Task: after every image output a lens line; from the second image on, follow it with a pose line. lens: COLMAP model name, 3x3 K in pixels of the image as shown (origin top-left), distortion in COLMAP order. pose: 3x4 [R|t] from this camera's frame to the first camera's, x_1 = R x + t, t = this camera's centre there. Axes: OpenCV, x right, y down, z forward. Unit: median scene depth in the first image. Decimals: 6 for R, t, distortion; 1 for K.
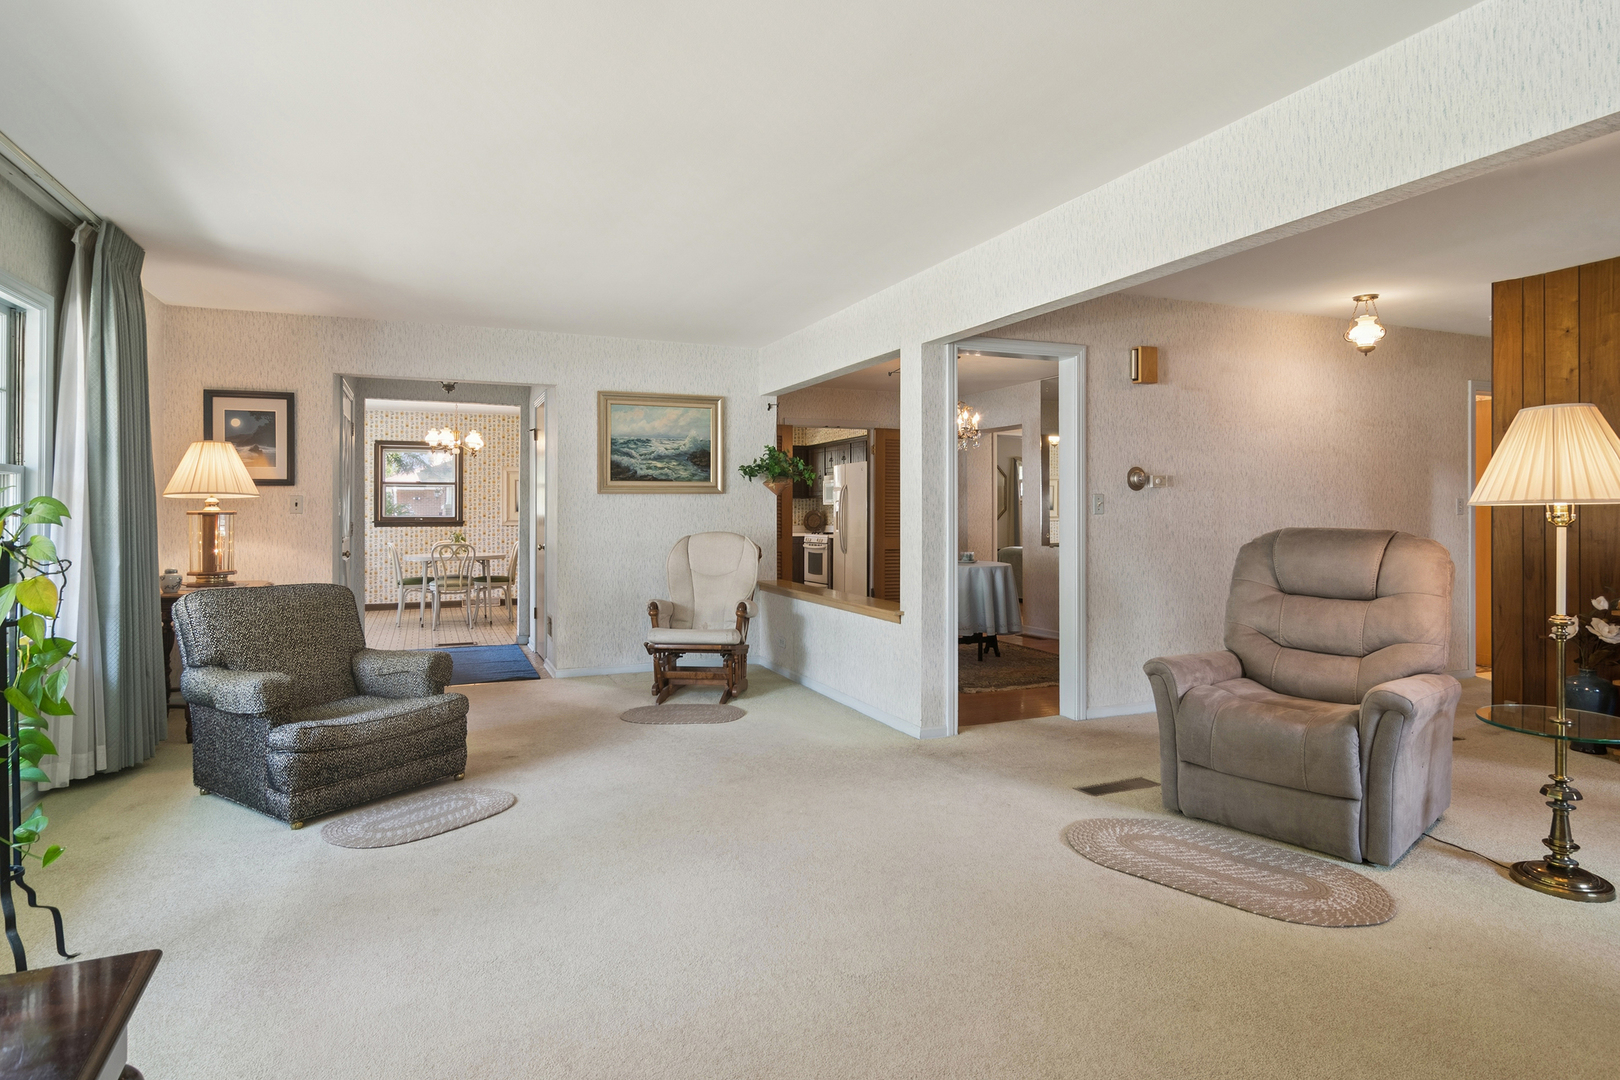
lens RADIAL K [[905.5, 0, 813.3], [0, 905.5, 505.1], [0, 0, 1]] dist [-0.001870, 0.005335]
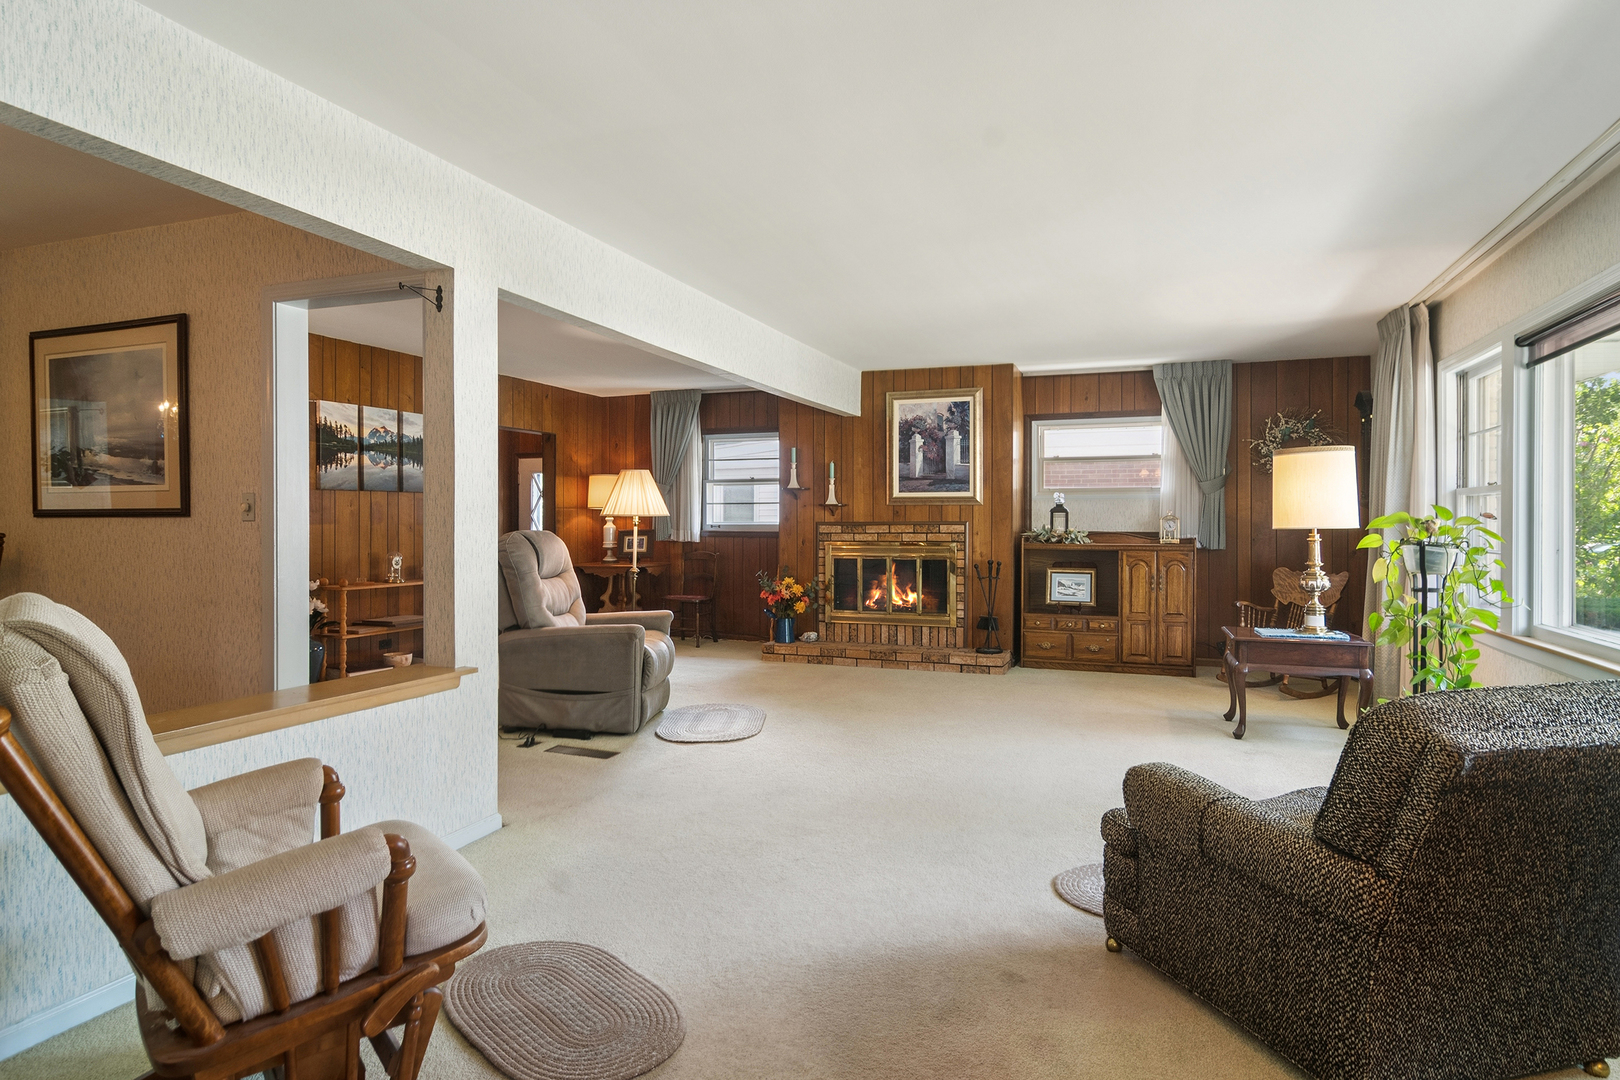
lens RADIAL K [[905.5, 0, 798.7], [0, 905.5, 524.8], [0, 0, 1]] dist [-0.001870, 0.005335]
pose [[-0.708364, -0.004350, 0.705834, -0.471268], [-0.008941, 0.999956, -0.002810, 0.011054], [-0.705791, -0.008301, -0.708371, 1.113801]]
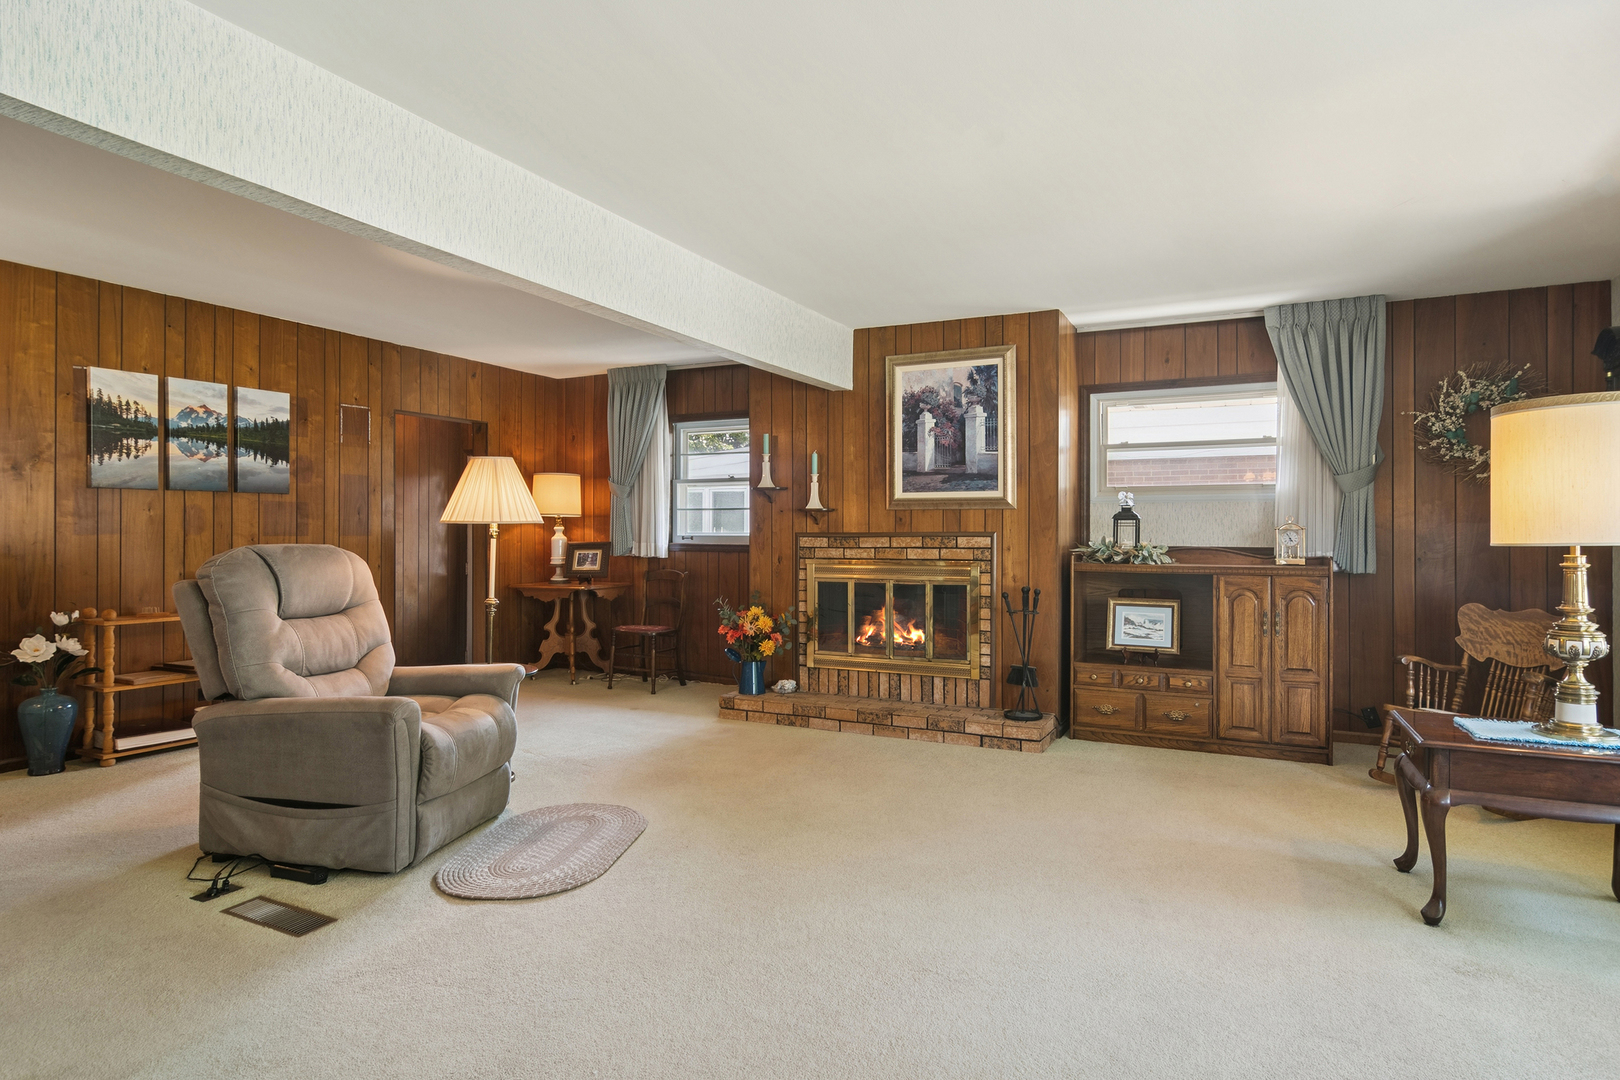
lens RADIAL K [[905.5, 0, 803.6], [0, 905.5, 529.3], [0, 0, 1]] dist [-0.001870, 0.005335]
pose [[-0.640226, -0.000322, 0.768186, -0.318105], [-0.010946, 0.999902, -0.008704, 0.007881], [-0.768108, -0.013981, -0.640167, 0.776276]]
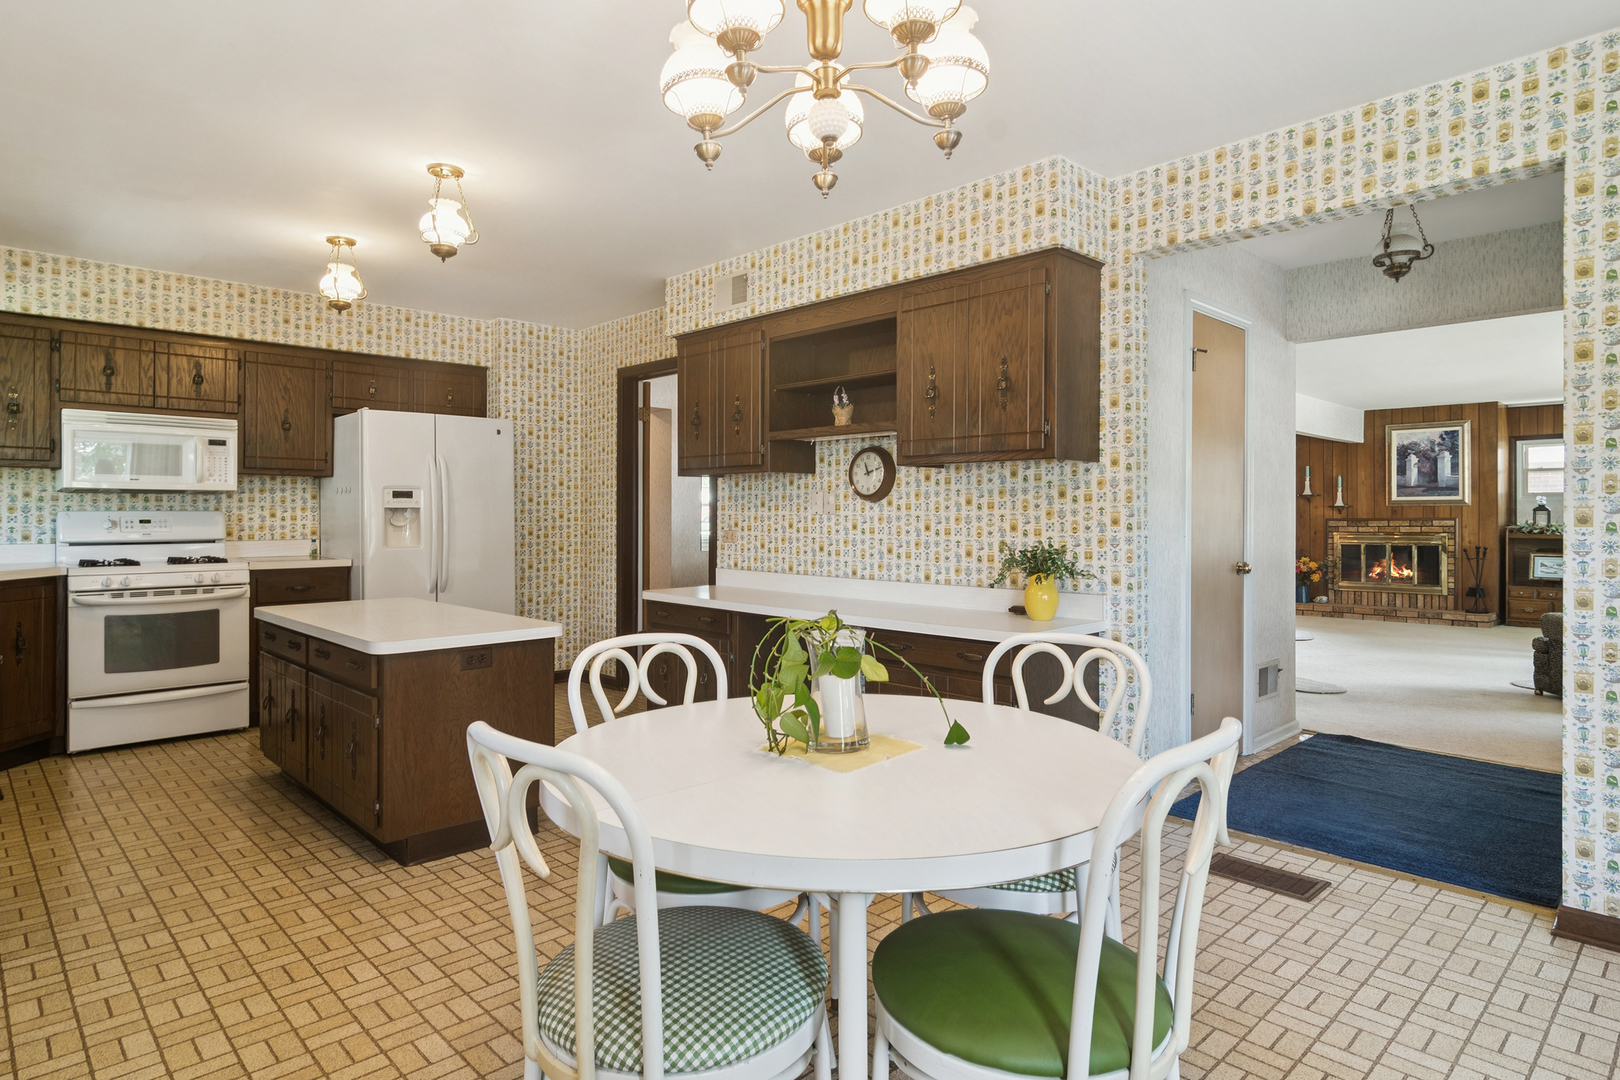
lens RADIAL K [[905.5, 0, 801.3], [0, 905.5, 512.9], [0, 0, 1]] dist [-0.001870, 0.005335]
pose [[-0.346405, 0.005399, 0.938069, -0.940698], [-0.013052, 0.999859, -0.010574, 0.026178], [-0.937994, -0.015907, -0.346286, 1.835154]]
